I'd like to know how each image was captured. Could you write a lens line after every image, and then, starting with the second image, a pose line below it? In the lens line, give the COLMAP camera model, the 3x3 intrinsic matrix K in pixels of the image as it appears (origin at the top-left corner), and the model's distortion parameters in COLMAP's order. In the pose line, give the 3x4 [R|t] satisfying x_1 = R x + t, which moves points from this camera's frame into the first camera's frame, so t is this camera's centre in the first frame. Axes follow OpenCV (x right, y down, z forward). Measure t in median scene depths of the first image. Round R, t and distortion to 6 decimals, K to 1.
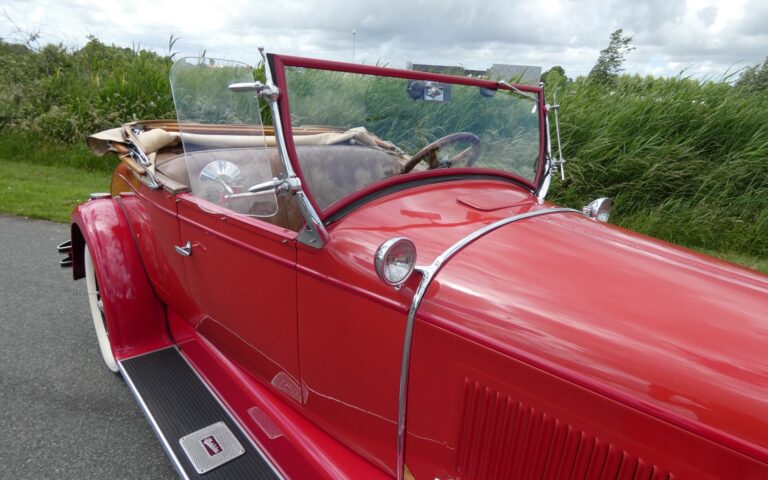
lens RADIAL K [[467.1, 0, 384.0], [0, 467.1, 240.0], [0, 0, 1]] dist [0.008487, -0.002803]
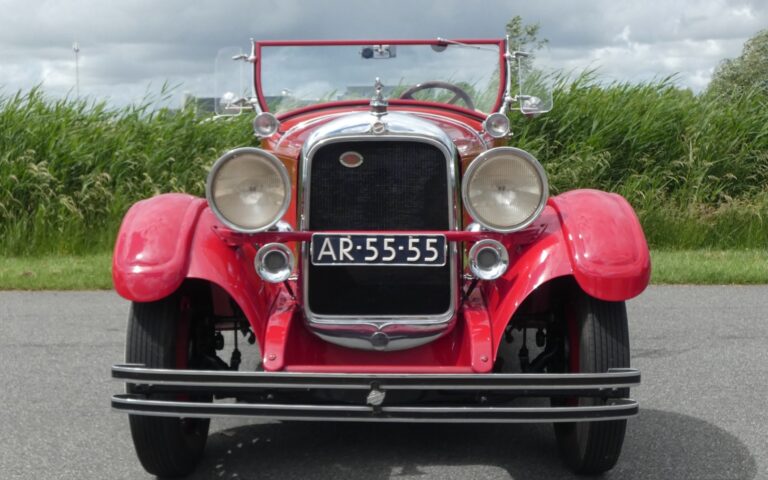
lens RADIAL K [[947.9, 0, 384.0], [0, 947.9, 240.0], [0, 0, 1]] dist [-0.021556, -0.014807]
pose [[0.745899, -0.017742, -0.665823, 1.501039], [-0.138648, 0.973612, -0.181265, 0.569000], [0.651469, 0.227521, 0.723756, -0.718314]]
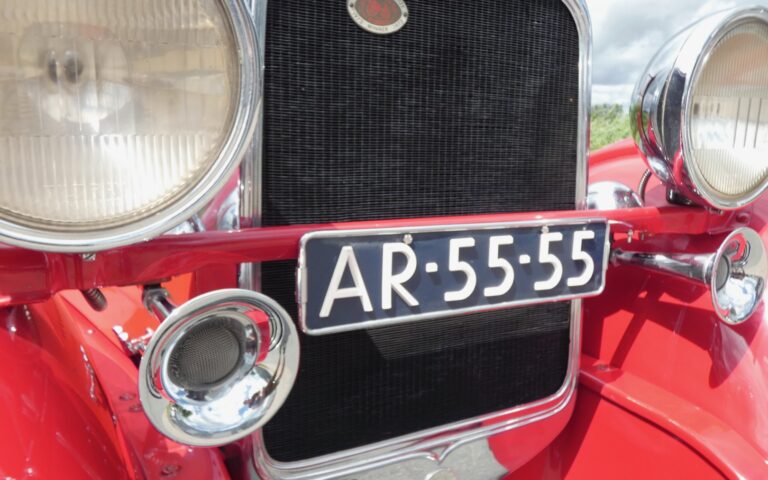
lens RADIAL K [[602.9, 0, 384.0], [0, 602.9, 240.0], [0, 0, 1]] dist [-0.009858, -0.004789]
pose [[0.976429, -0.025147, -0.214367, 0.570425], [-0.006599, 0.989247, -0.146107, 0.359436], [0.215736, 0.144078, 0.965764, -0.018385]]
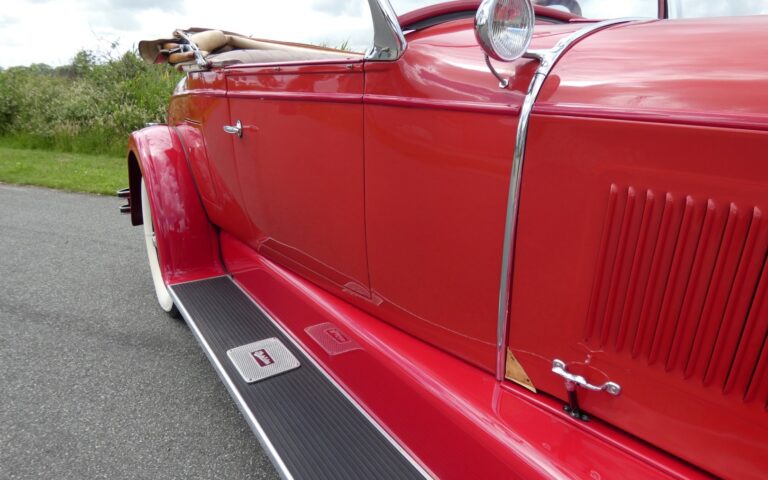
lens RADIAL K [[467.1, 0, 384.0], [0, 467.1, 240.0], [0, 0, 1]] dist [0.008487, -0.002803]
pose [[0.992496, -0.001839, -0.122259, -0.033413], [-0.001250, 0.999682, -0.025182, 0.184231], [0.122267, 0.025146, 0.992179, 0.133349]]
